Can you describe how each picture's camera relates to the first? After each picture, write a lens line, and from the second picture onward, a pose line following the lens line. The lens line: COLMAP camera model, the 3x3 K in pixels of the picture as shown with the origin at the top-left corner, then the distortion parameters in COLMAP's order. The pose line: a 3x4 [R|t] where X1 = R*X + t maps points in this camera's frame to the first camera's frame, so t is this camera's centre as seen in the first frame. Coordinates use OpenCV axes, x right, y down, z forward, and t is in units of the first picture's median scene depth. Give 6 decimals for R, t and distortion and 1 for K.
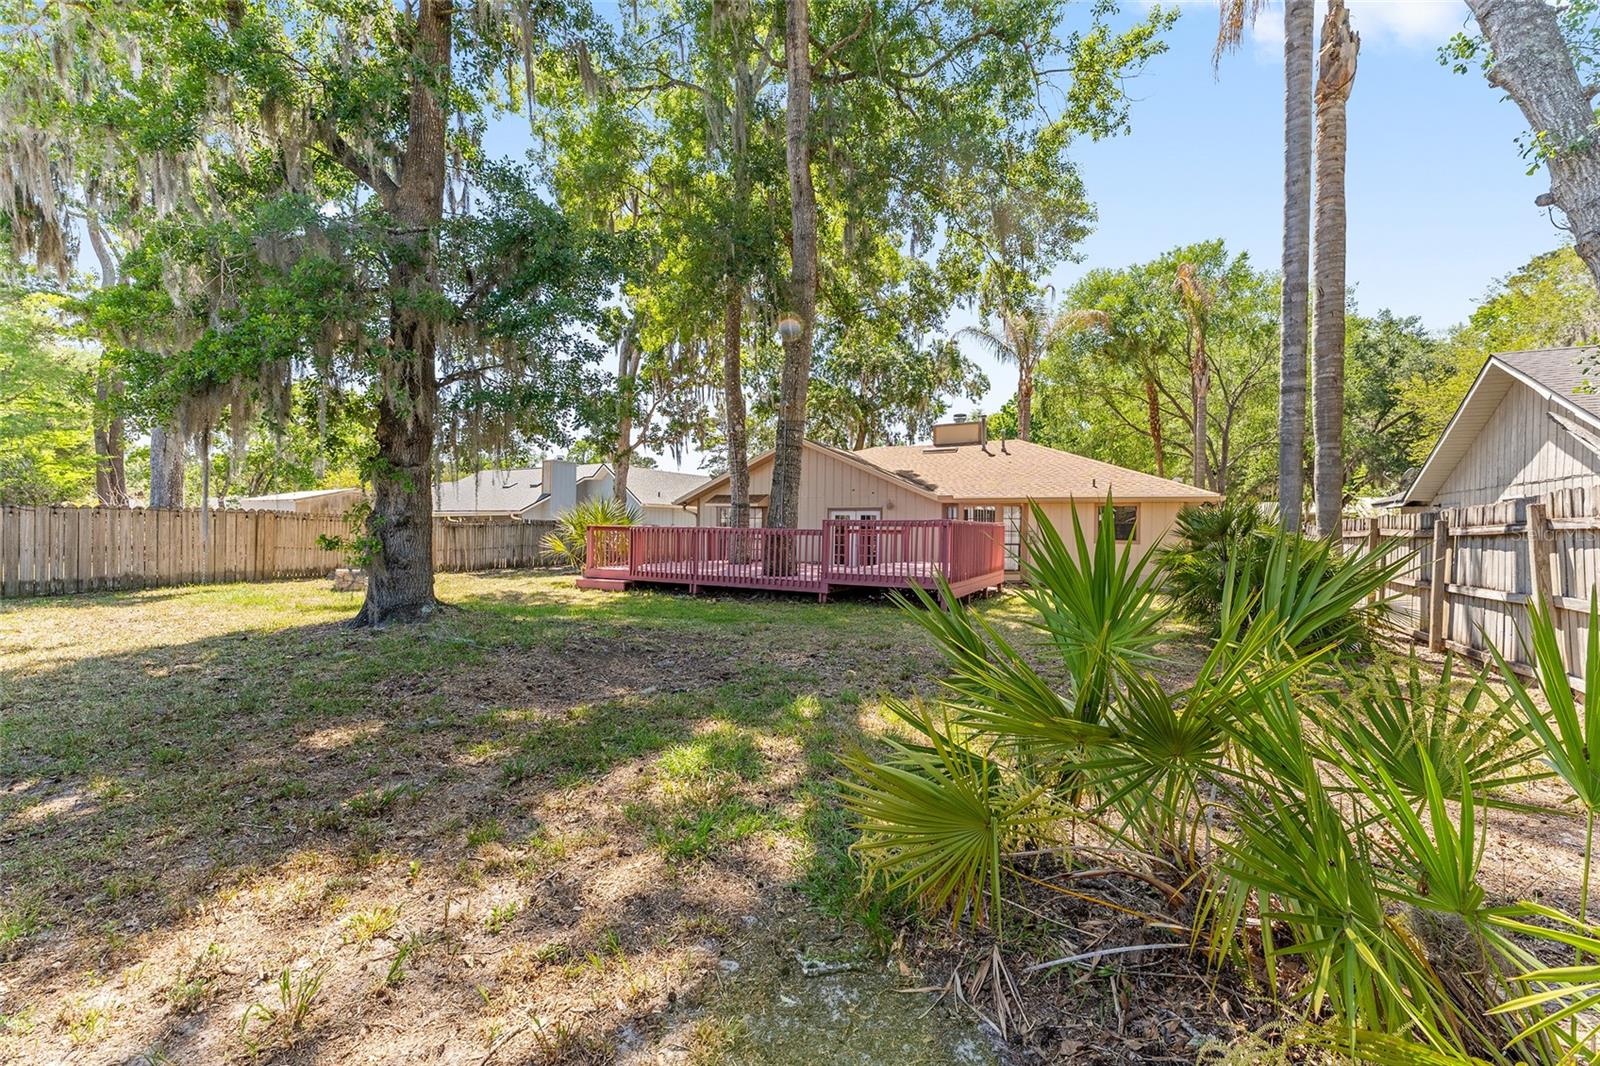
lens RADIAL K [[650.8, 0, 801.3], [0, 650.8, 530.7], [0, 0, 1]] dist [-0.003913, -0.000891]
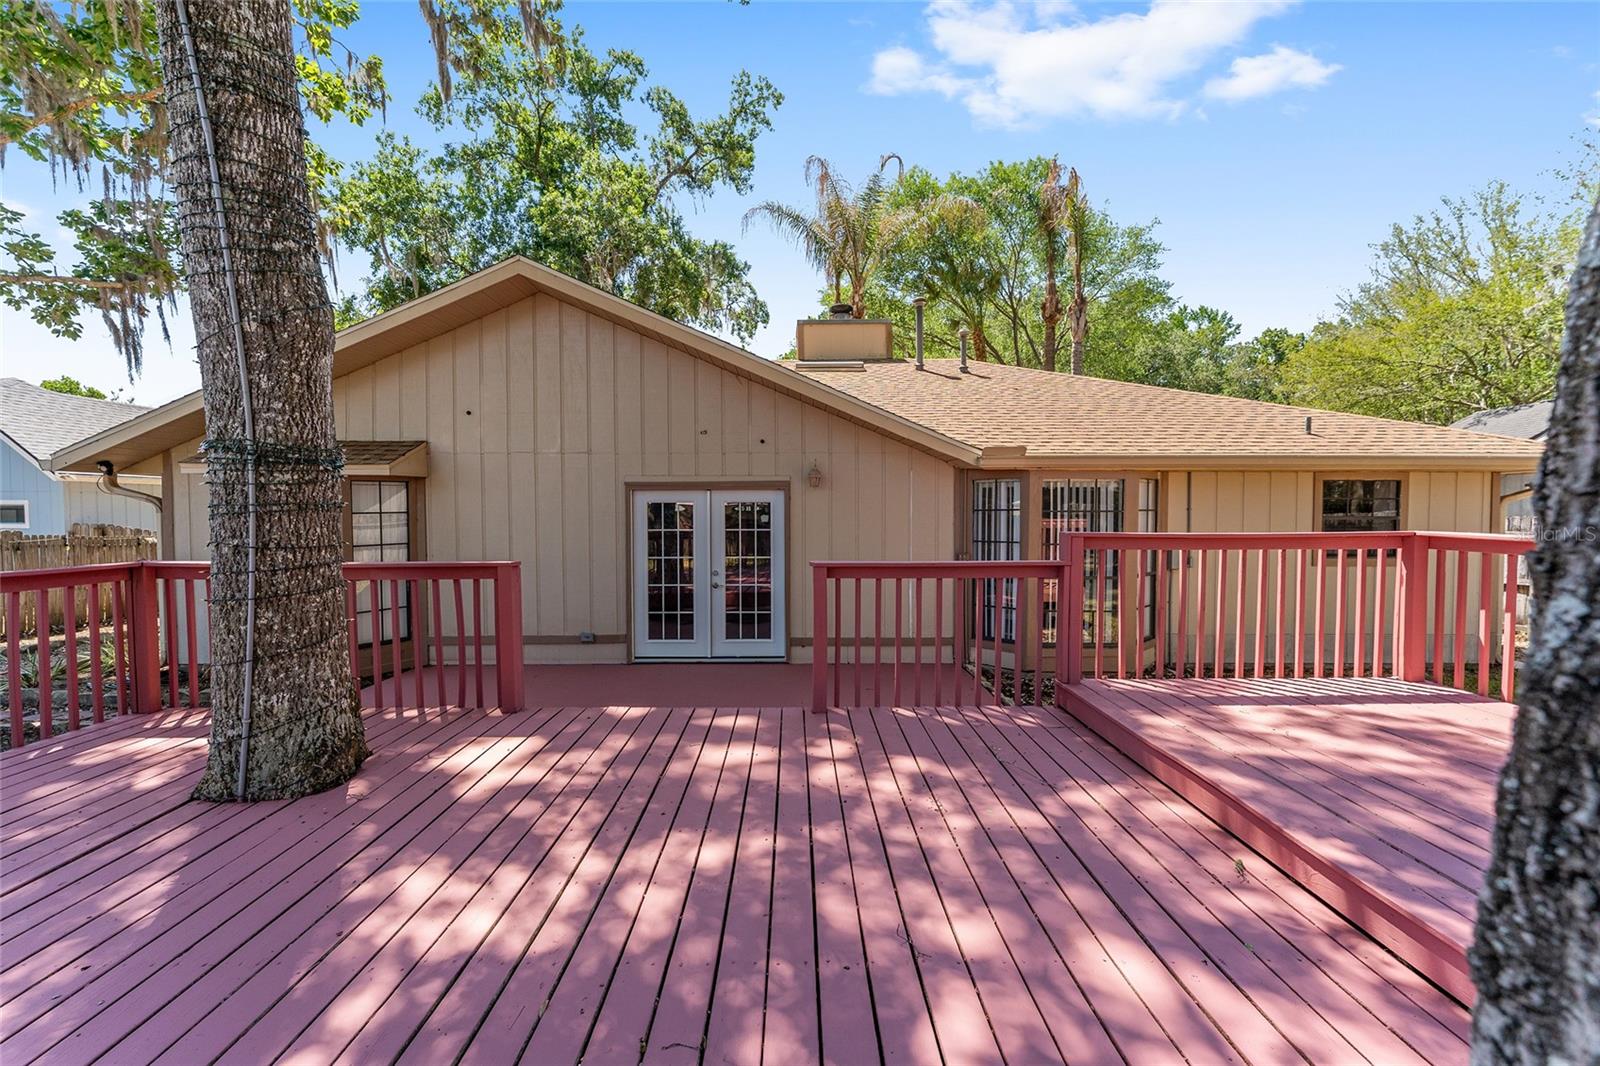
lens RADIAL K [[650.8, 0, 797.7], [0, 650.8, 536.5], [0, 0, 1]] dist [-0.003913, -0.000891]
pose [[0.877815, -0.028844, 0.478131, -0.042132], [0.014430, 0.999325, 0.033795, -0.014351], [-0.478783, -0.022766, 0.877638, 0.583271]]
